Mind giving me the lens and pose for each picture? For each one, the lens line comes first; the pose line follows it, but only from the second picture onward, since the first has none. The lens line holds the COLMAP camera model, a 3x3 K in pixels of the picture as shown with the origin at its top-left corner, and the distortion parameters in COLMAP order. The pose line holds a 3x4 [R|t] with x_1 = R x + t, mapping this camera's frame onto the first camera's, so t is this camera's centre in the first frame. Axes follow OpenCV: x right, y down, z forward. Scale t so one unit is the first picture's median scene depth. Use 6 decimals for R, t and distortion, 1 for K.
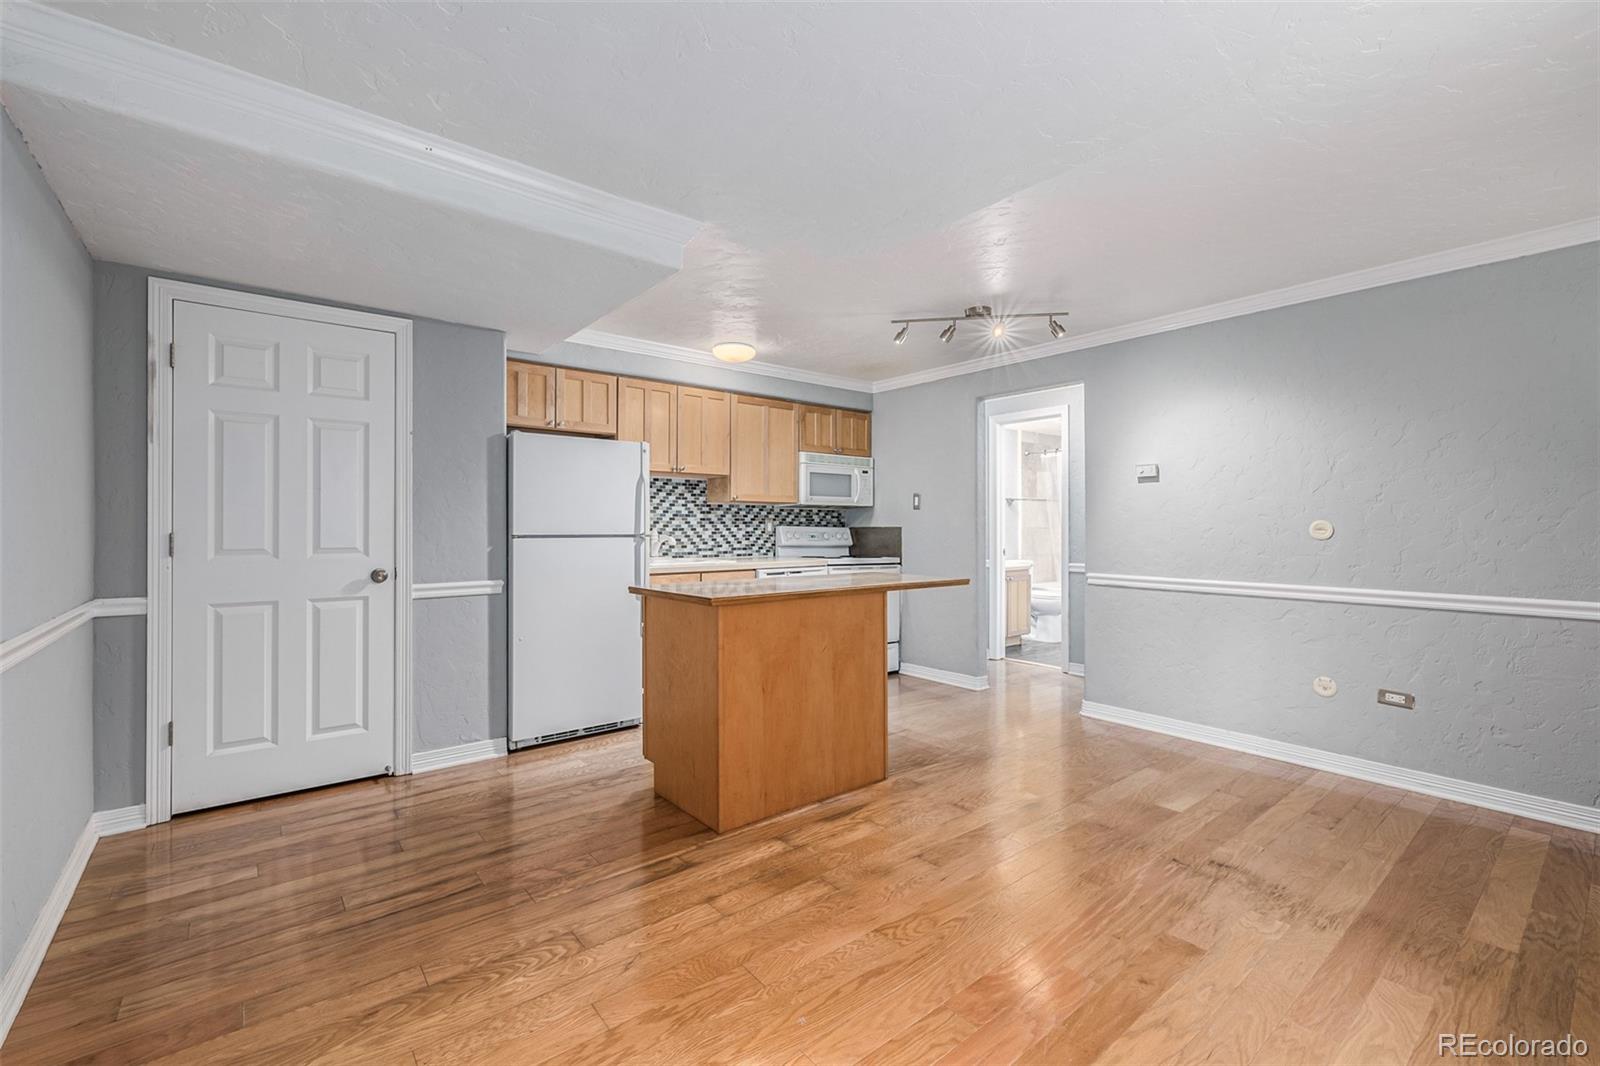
lens RADIAL K [[687.9, 0, 811.1], [0, 687.9, 526.0], [0, 0, 1]] dist [0.001557, 0.000198]
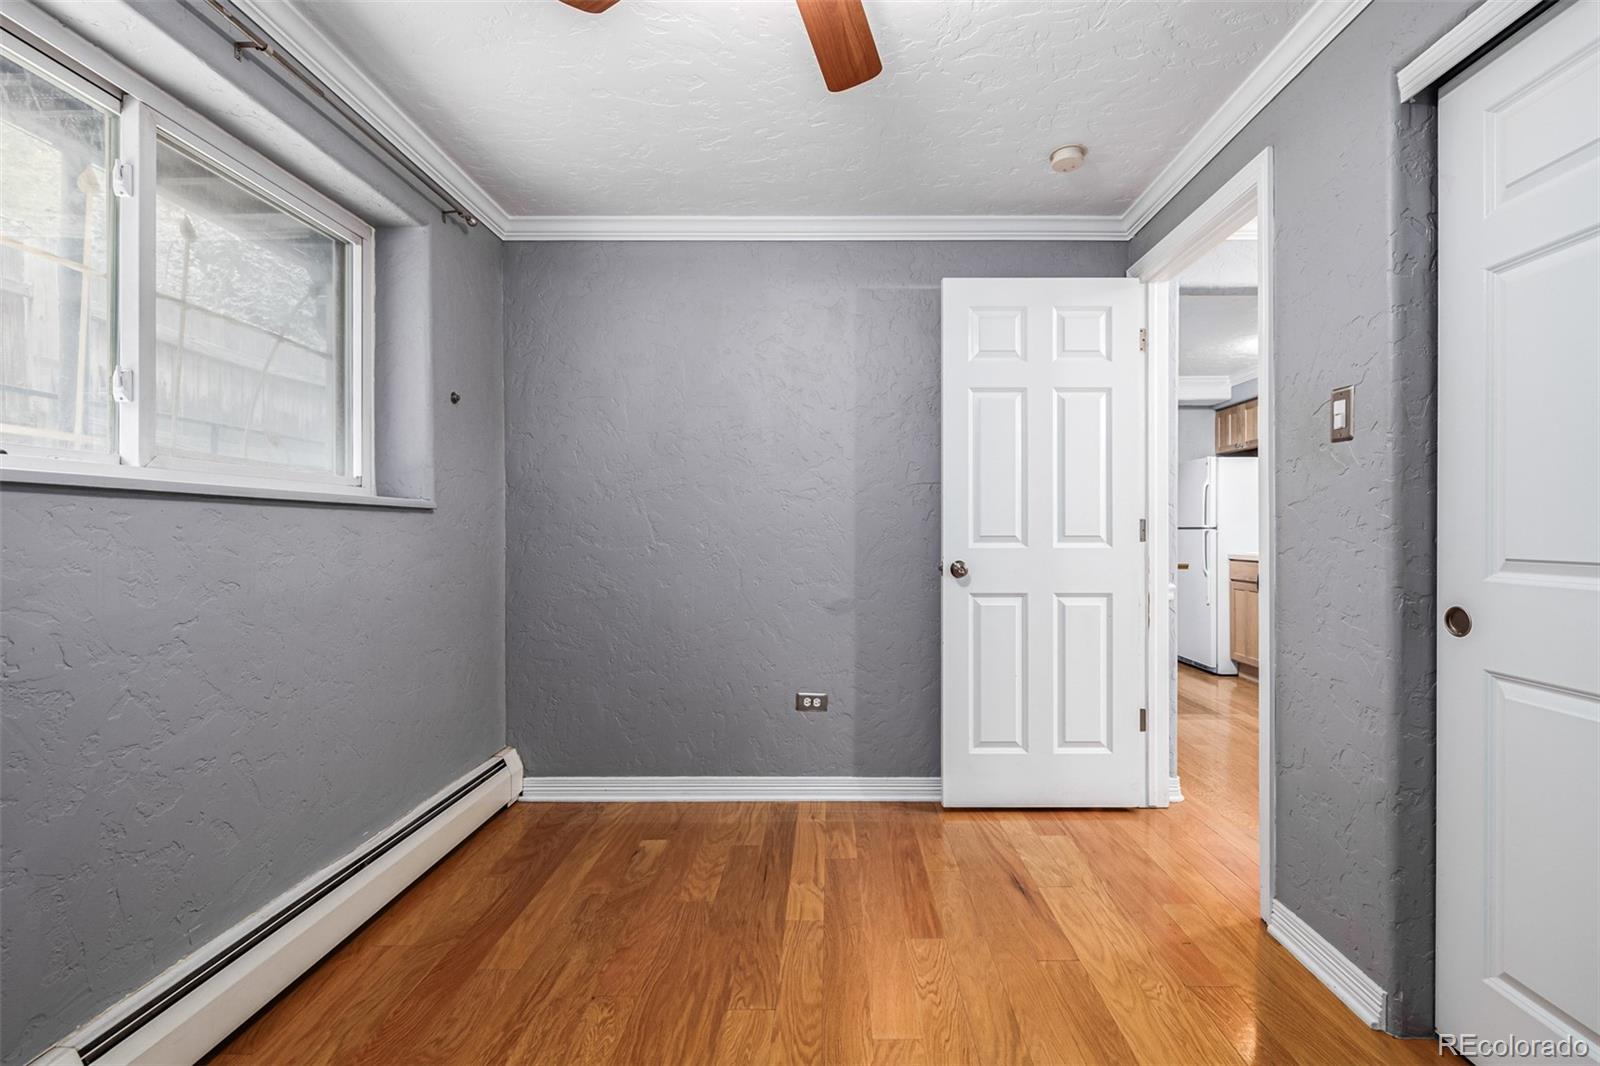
lens RADIAL K [[687.9, 0, 835.5], [0, 687.9, 531.1], [0, 0, 1]] dist [0.001557, 0.000198]
pose [[-0.634481, -0.000458, -0.772939, 1.041272], [0.001323, 0.999998, -0.001678, 0.018008], [0.772938, -0.002087, -0.634479, 1.096440]]
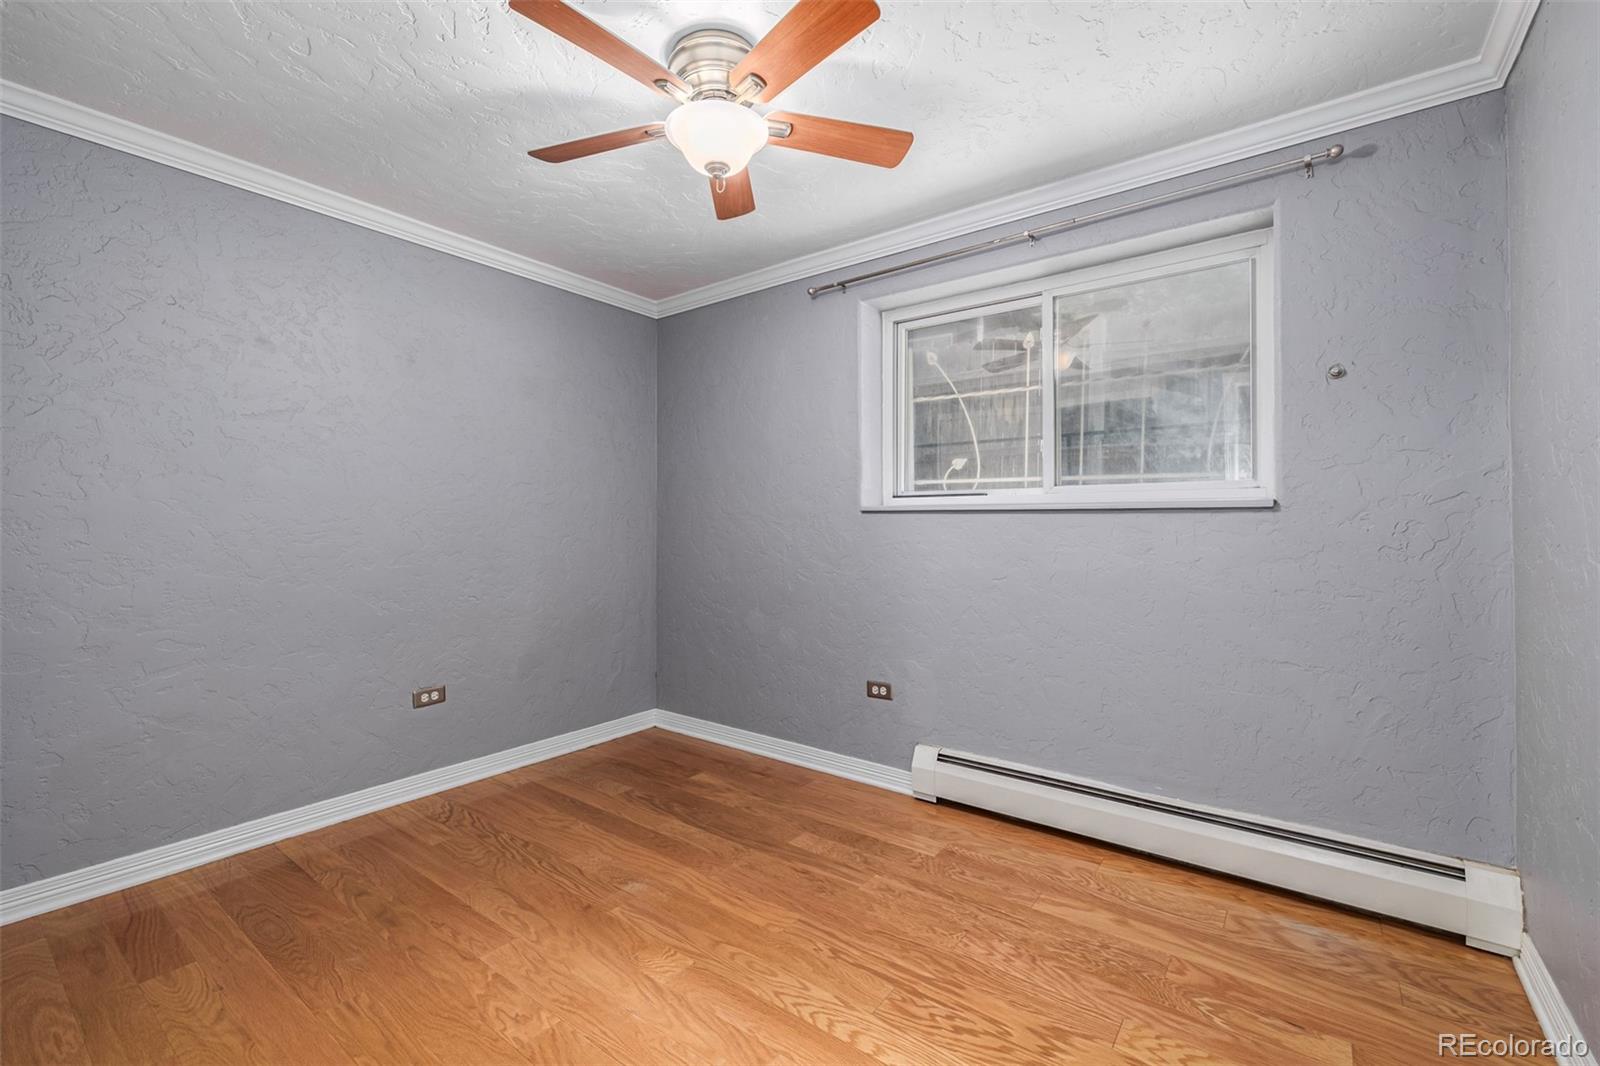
lens RADIAL K [[687.9, 0, 810.6], [0, 687.9, 522.4], [0, 0, 1]] dist [0.001557, 0.000198]
pose [[-0.246303, 0.001717, 0.969191, 0.490153], [-0.002482, 0.999994, -0.002402, 0.012266], [-0.969190, -0.002997, -0.246297, 0.974377]]
